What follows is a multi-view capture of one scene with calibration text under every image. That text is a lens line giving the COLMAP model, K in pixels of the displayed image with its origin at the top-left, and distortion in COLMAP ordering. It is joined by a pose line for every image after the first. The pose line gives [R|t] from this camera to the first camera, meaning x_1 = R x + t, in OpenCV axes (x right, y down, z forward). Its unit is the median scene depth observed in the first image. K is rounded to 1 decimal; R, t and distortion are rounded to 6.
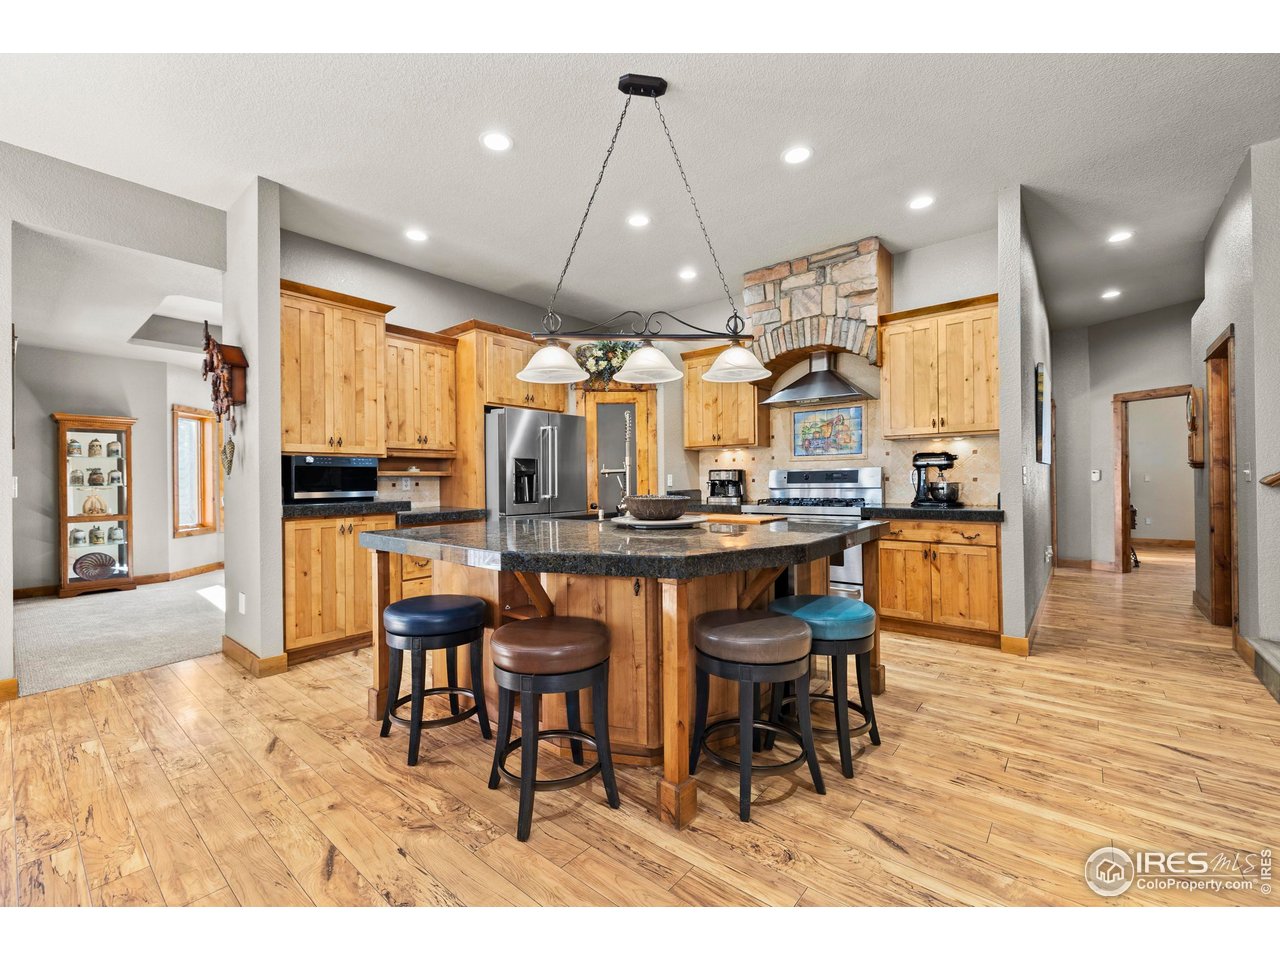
lens RADIAL K [[535.8, 0, 633.5], [0, 535.8, 477.0], [0, 0, 1]] dist [-0.001963, 0.000083]
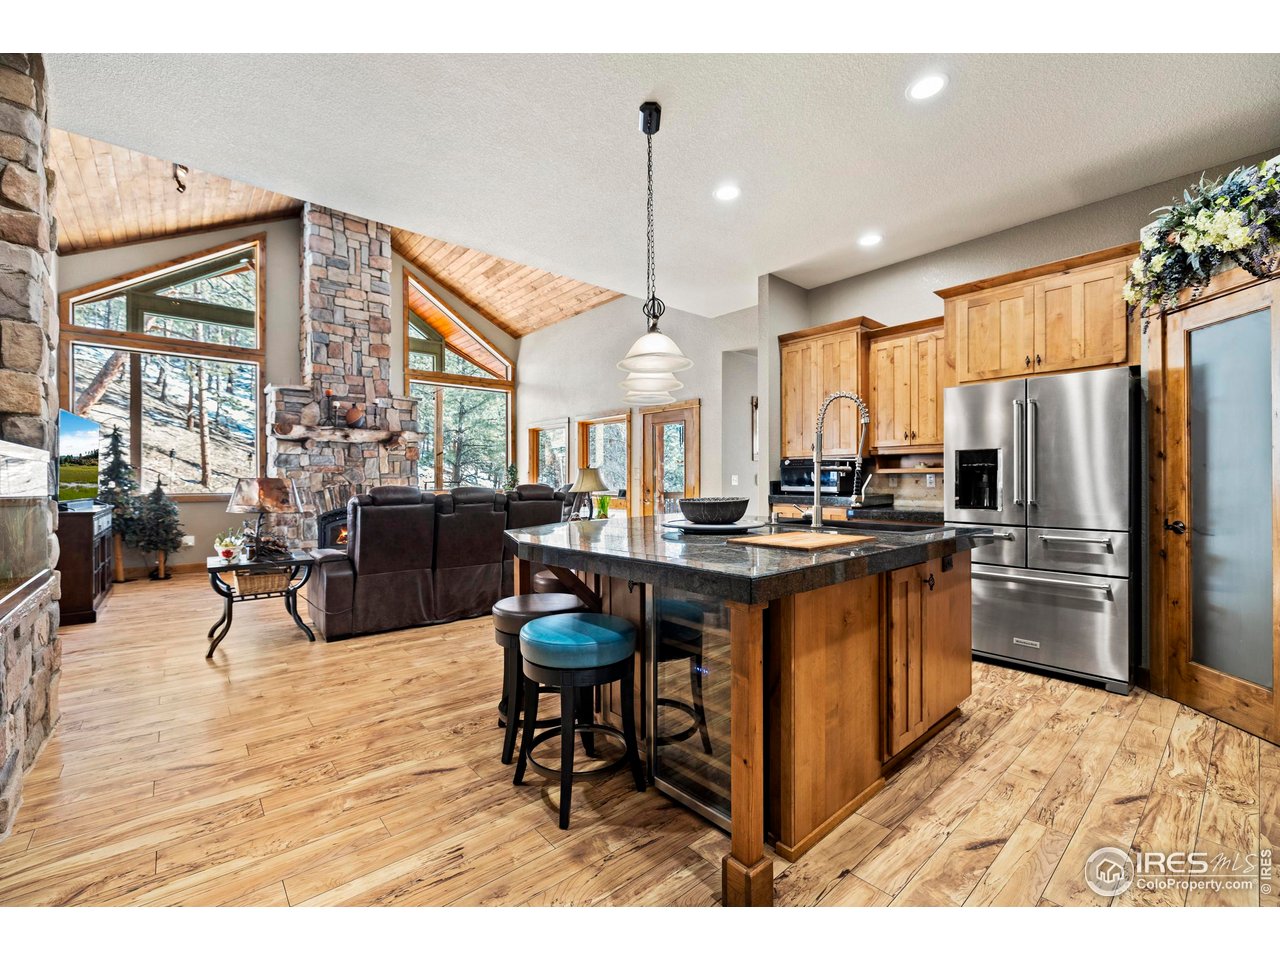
lens RADIAL K [[535.8, 0, 632.9], [0, 535.8, 480.7], [0, 0, 1]] dist [-0.001963, 0.000083]
pose [[-0.152787, 0.019444, -0.988068, 1.432263], [0.008689, 0.999794, 0.018331, -0.022398], [0.988221, -0.005785, -0.152924, 1.458541]]
